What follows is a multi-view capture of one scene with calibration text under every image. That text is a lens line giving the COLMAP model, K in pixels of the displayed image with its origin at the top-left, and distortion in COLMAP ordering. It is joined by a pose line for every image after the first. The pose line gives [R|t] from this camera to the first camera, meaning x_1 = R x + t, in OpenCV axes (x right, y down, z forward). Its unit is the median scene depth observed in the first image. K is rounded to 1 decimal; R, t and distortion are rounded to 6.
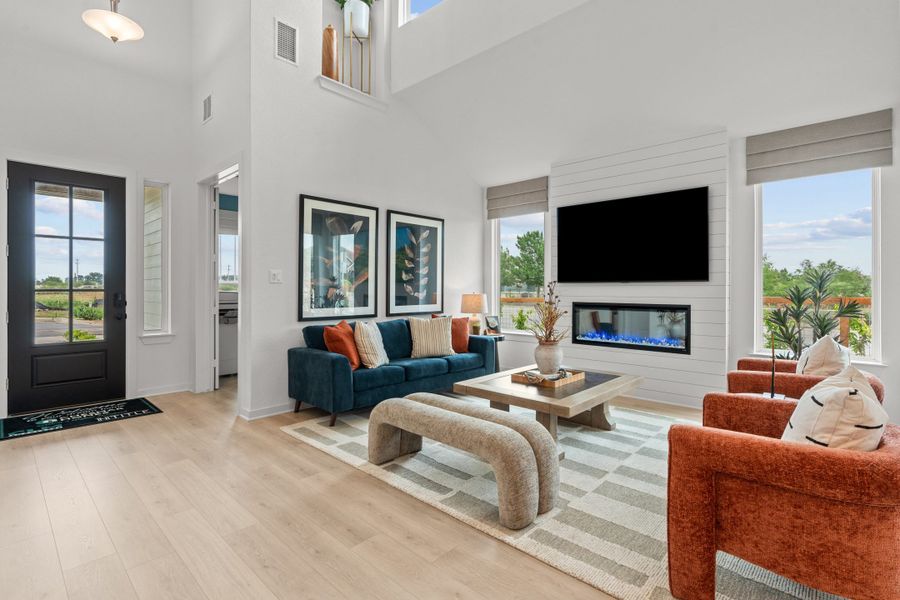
lens RADIAL K [[423.2, 0, 444.6], [0, 423.2, 292.2], [0, 0, 1]] dist [-0.008204, 0.001894]
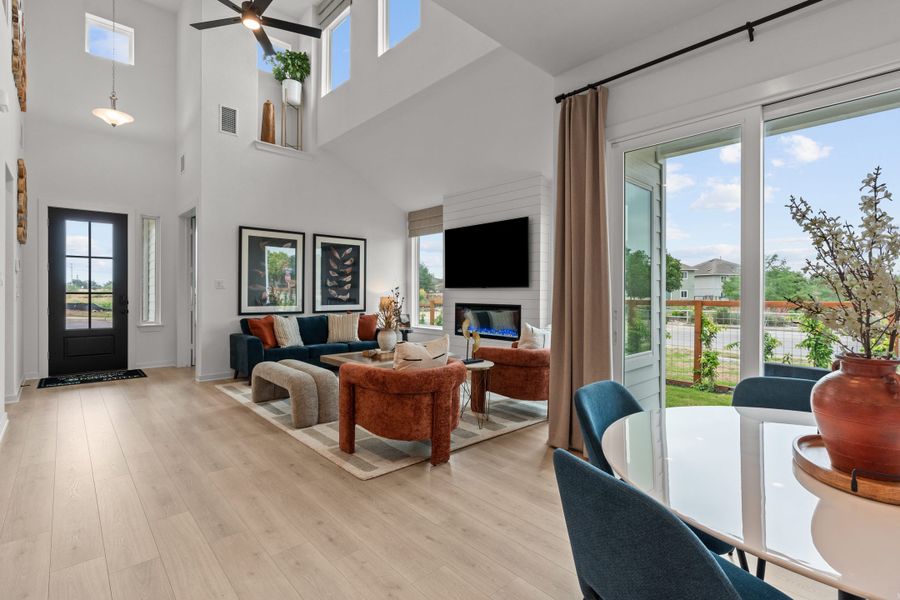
lens RADIAL K [[423.2, 0, 449.1], [0, 423.2, 297.2], [0, 0, 1]] dist [-0.008204, 0.001894]
pose [[0.996967, 0.002806, -0.077772, 0.479795], [-0.002644, 0.999994, 0.002185, 0.003253], [0.077778, -0.001972, 0.996969, -0.367657]]
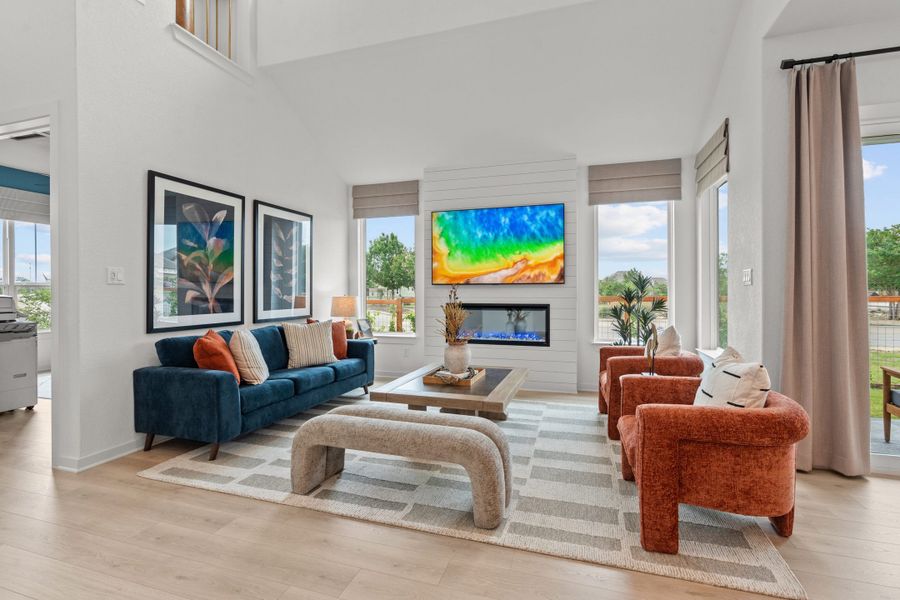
lens RADIAL K [[423.2, 0, 442.4], [0, 423.2, 294.5], [0, 0, 1]] dist [-0.008204, 0.001894]
pose [[0.906004, -0.007388, 0.423204, -0.184456], [0.006974, 0.999972, 0.002527, -0.001068], [-0.423211, 0.000662, 0.906031, 0.067417]]
